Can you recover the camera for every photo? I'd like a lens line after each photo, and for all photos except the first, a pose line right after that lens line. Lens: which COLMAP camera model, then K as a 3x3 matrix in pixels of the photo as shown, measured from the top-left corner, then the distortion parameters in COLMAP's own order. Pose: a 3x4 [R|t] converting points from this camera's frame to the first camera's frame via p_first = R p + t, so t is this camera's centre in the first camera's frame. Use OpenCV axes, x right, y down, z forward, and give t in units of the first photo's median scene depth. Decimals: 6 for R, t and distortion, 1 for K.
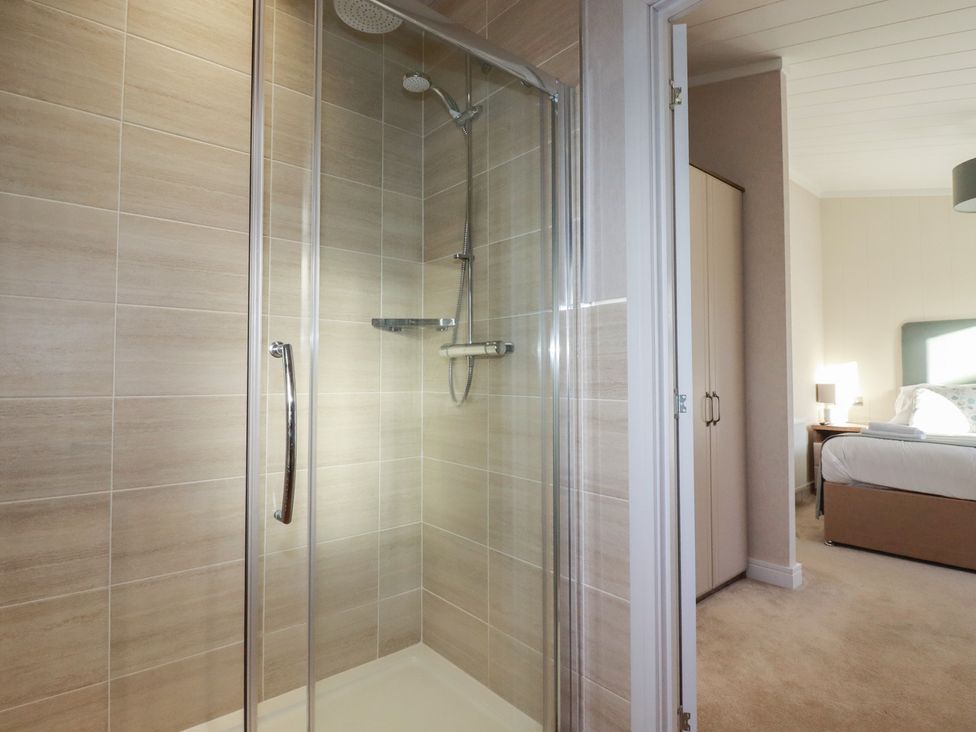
lens RADIAL K [[523.2, 0, 487.4], [0, 523.2, 360.3], [0, 0, 1]] dist [0.001276, -0.012971]
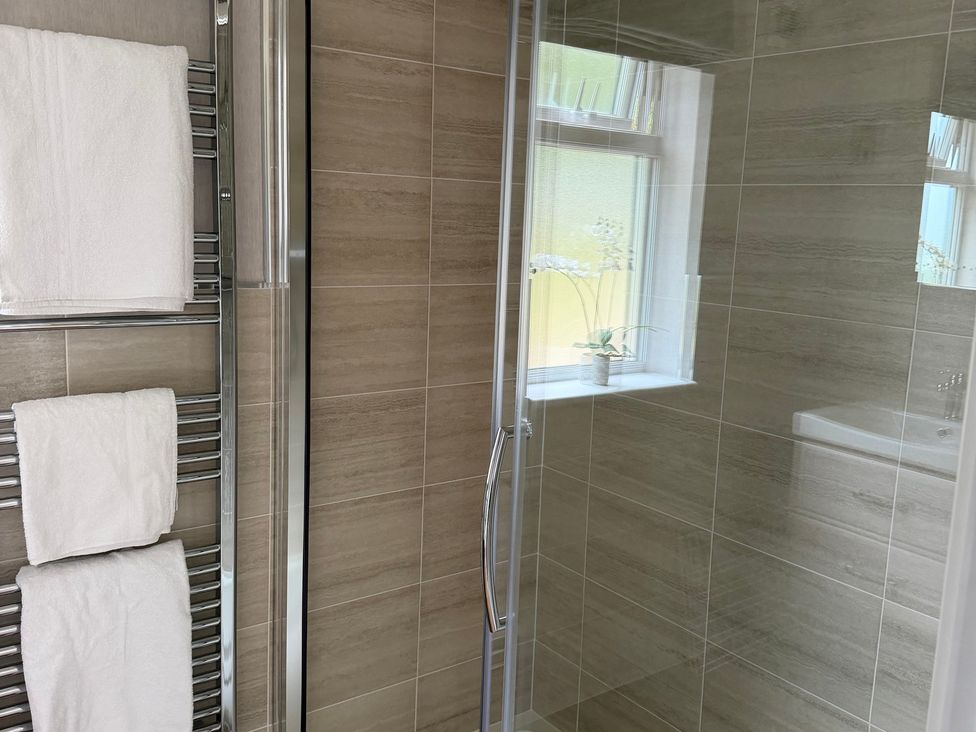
lens RADIAL K [[895.0, 0, 488.0], [0, 895.0, 366.0], [0, 0, 1]] dist [0.002585, -0.001872]
pose [[-0.062922, 0.168806, -0.983639, 0.493453], [-0.007168, 0.985490, 0.169582, -0.186808], [0.997993, 0.017721, -0.060799, 0.552726]]
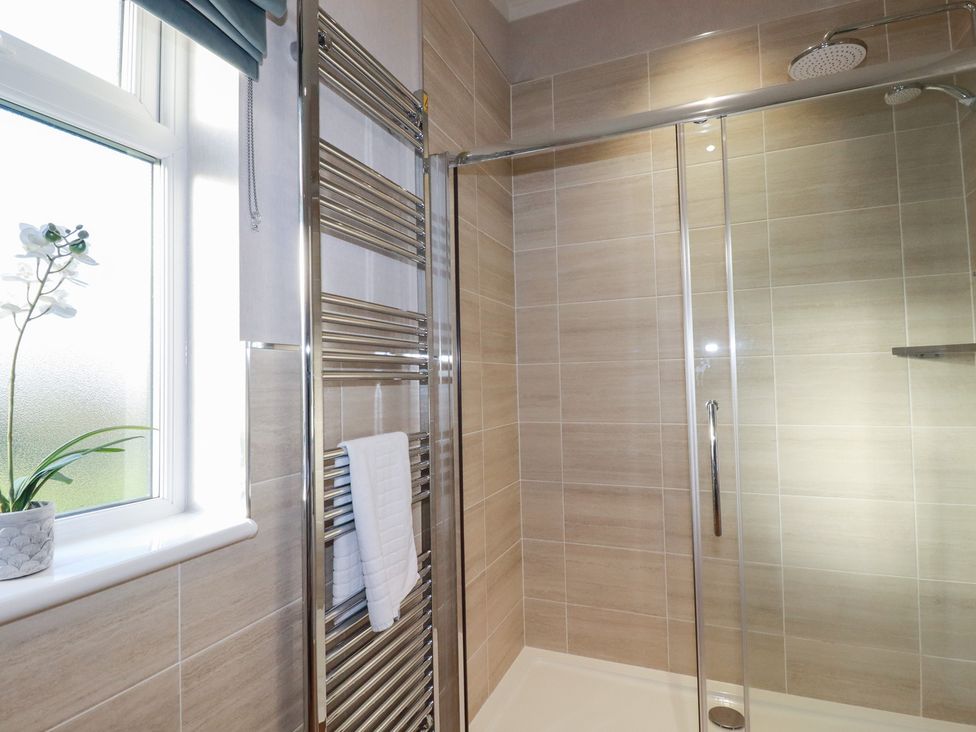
lens RADIAL K [[523.2, 0, 487.4], [0, 523.2, 360.3], [0, 0, 1]] dist [0.001276, -0.012971]
pose [[0.448290, -0.044742, -0.892768, 0.290513], [0.049508, 0.998456, -0.025179, -0.070860], [0.892516, -0.032911, 0.449813, -0.067248]]
